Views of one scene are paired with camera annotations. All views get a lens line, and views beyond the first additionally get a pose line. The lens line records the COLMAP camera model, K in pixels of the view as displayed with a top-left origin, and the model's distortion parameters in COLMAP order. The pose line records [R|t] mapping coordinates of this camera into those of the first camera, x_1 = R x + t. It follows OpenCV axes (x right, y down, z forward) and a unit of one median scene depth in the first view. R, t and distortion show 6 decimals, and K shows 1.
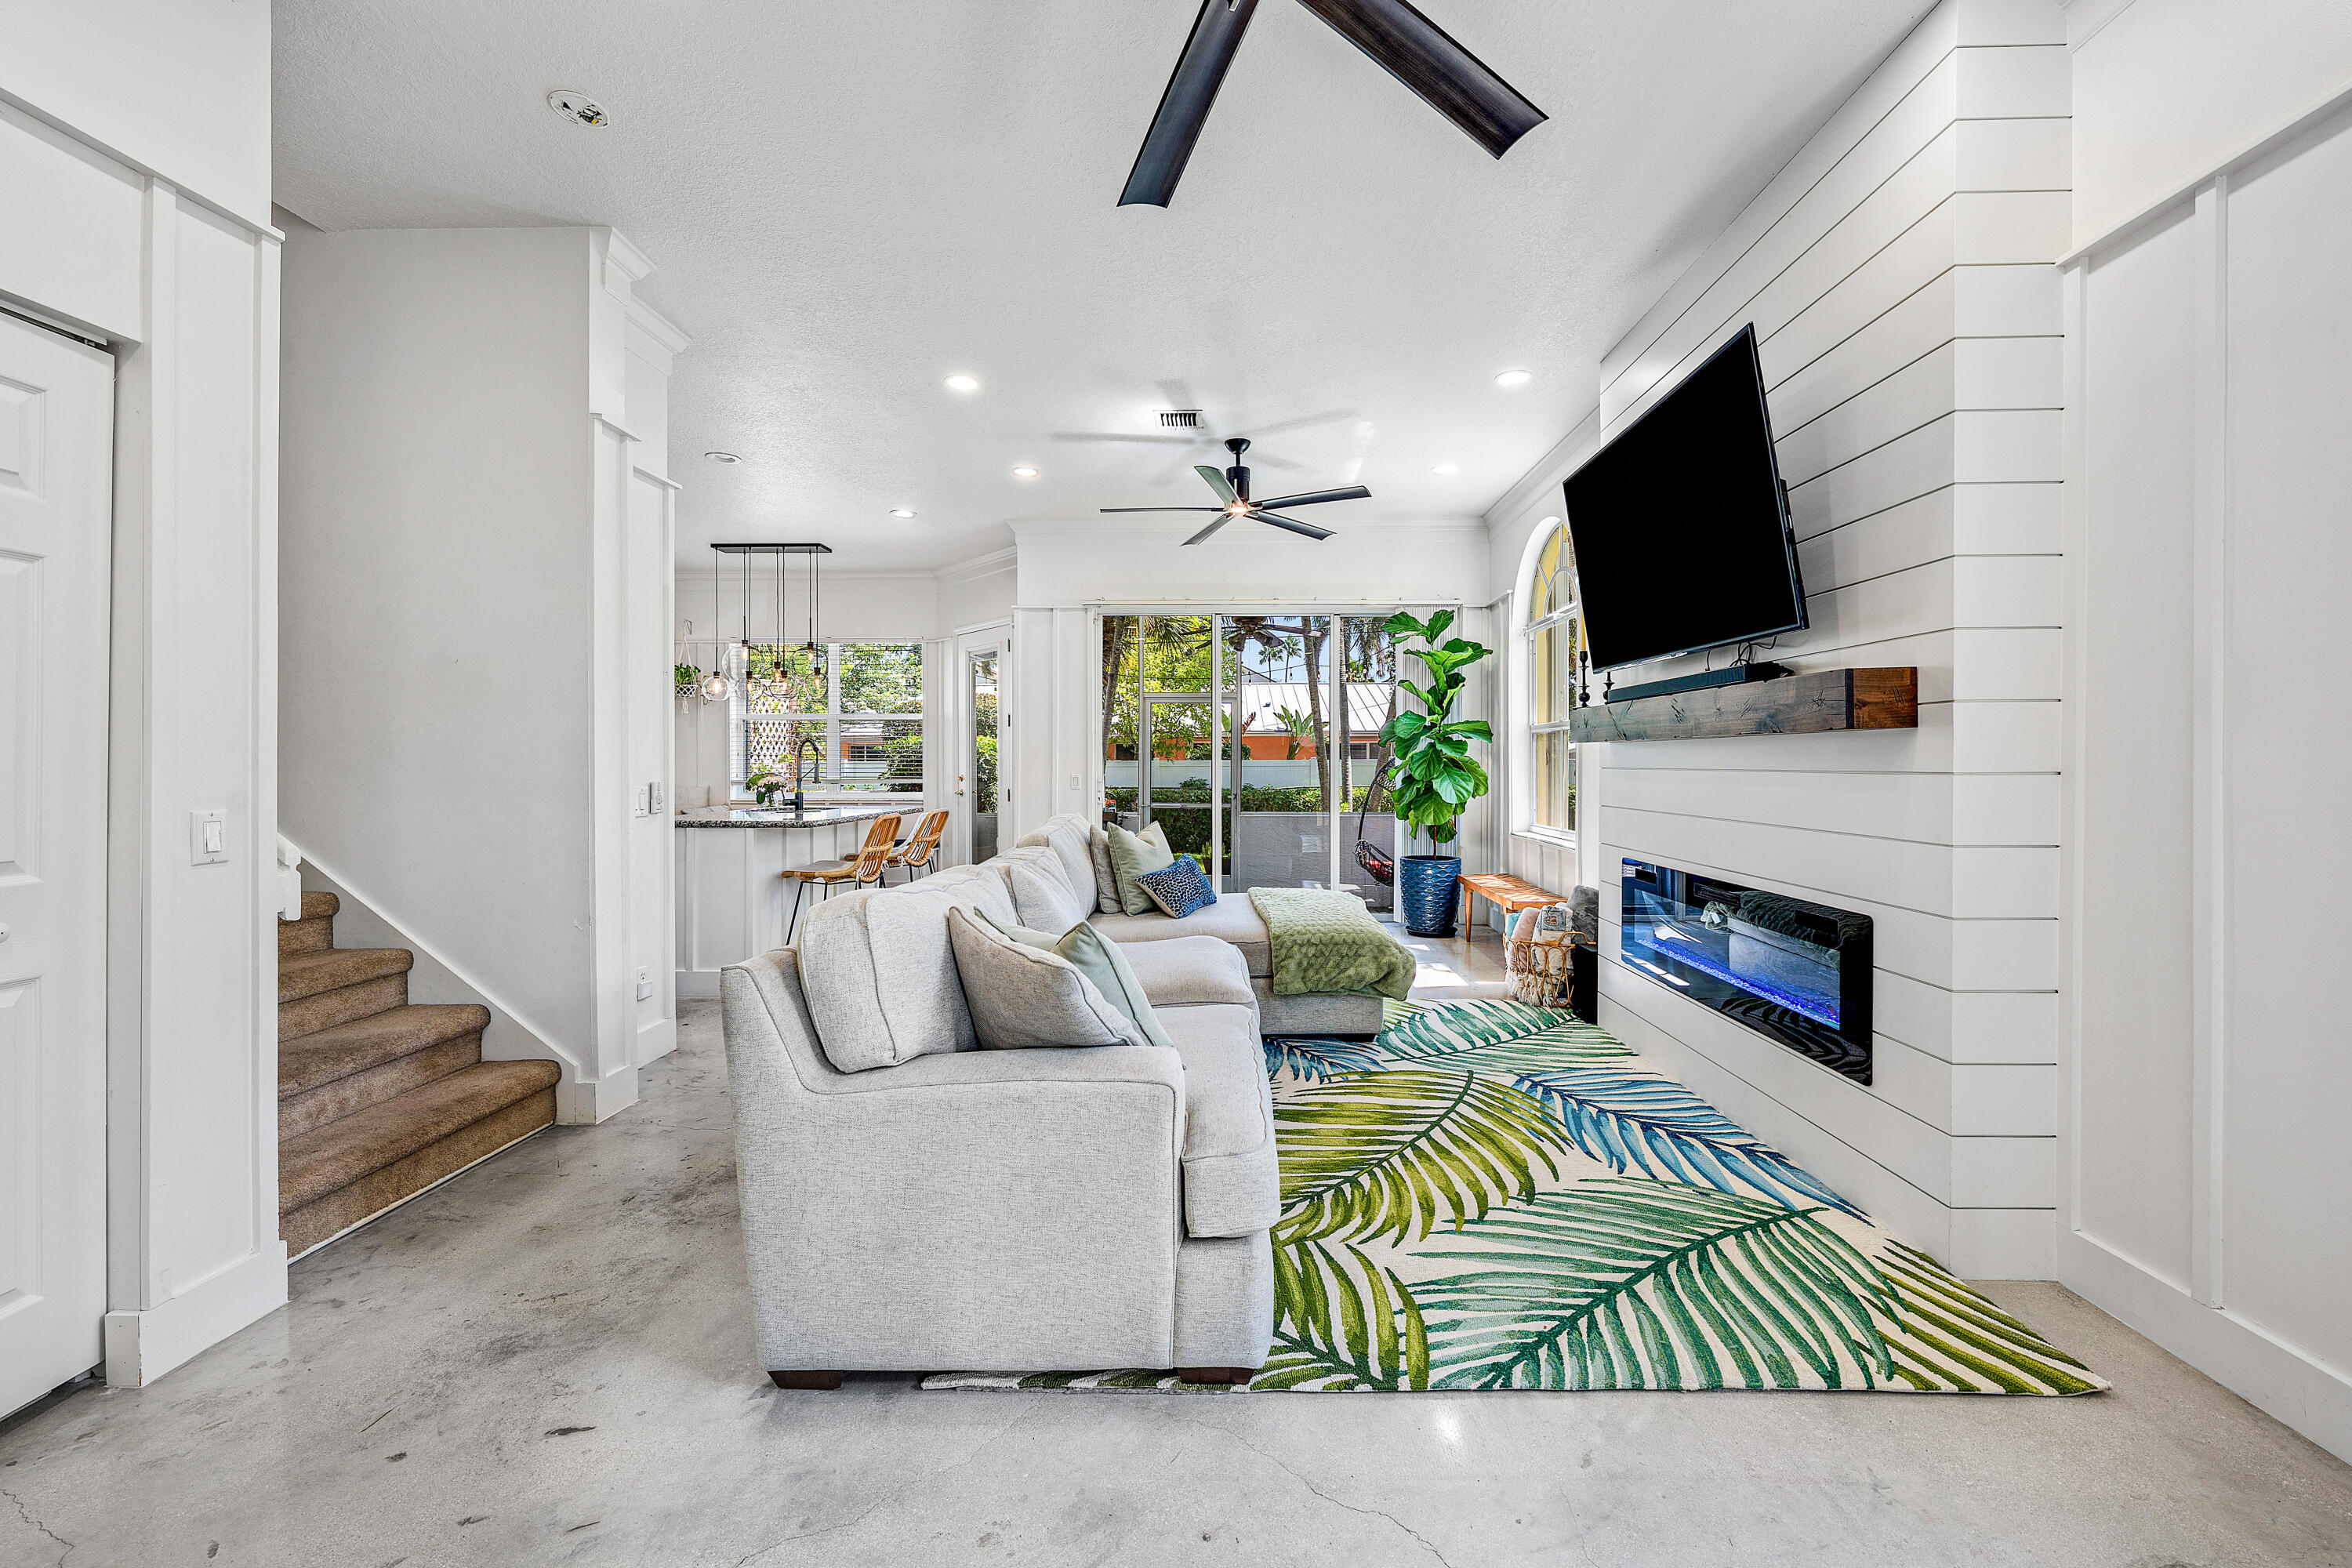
lens RADIAL K [[892.0, 0, 1143.9], [0, 892.0, 766.9], [0, 0, 1]] dist [-0.000900, -0.000284]
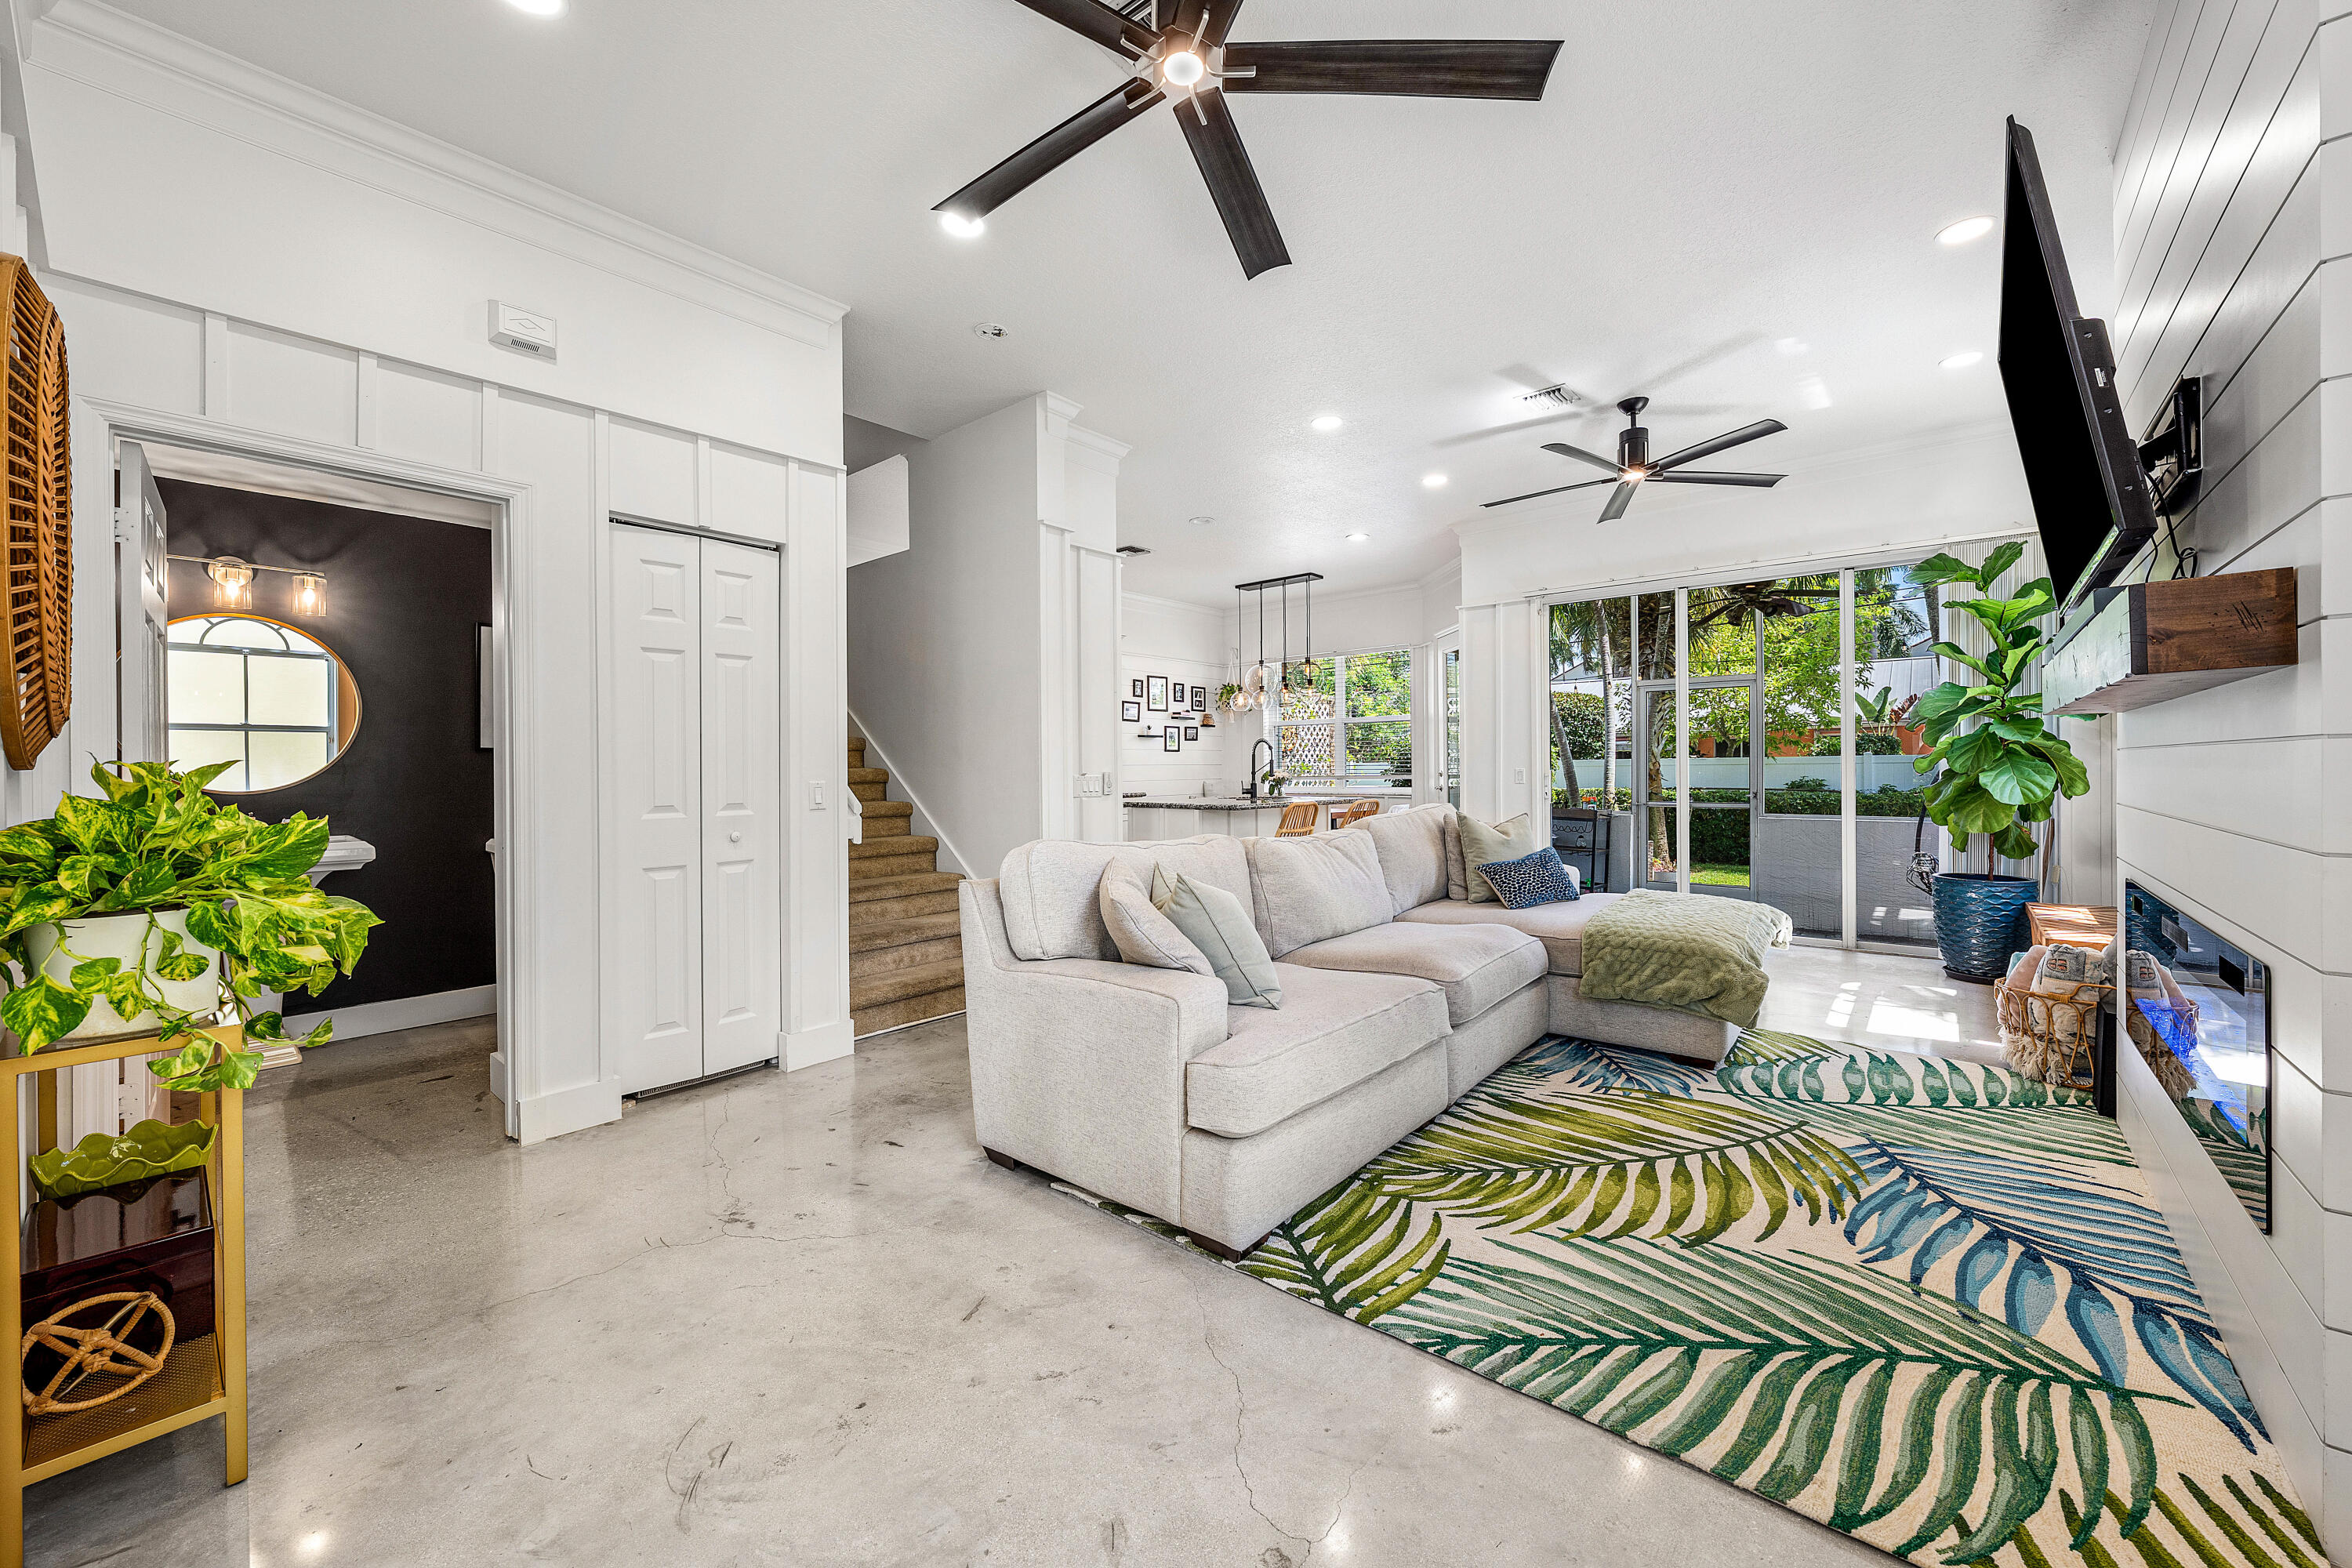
lens RADIAL K [[860.5, 0, 1181.0], [0, 860.5, 770.9], [0, 0, 1]] dist [-0.001010, -0.000242]
pose [[0.781819, -0.003363, -0.623497, 0.497836], [0.003941, 0.999992, -0.000452, 0.021614], [0.623493, -0.002104, 0.781826, 0.035730]]
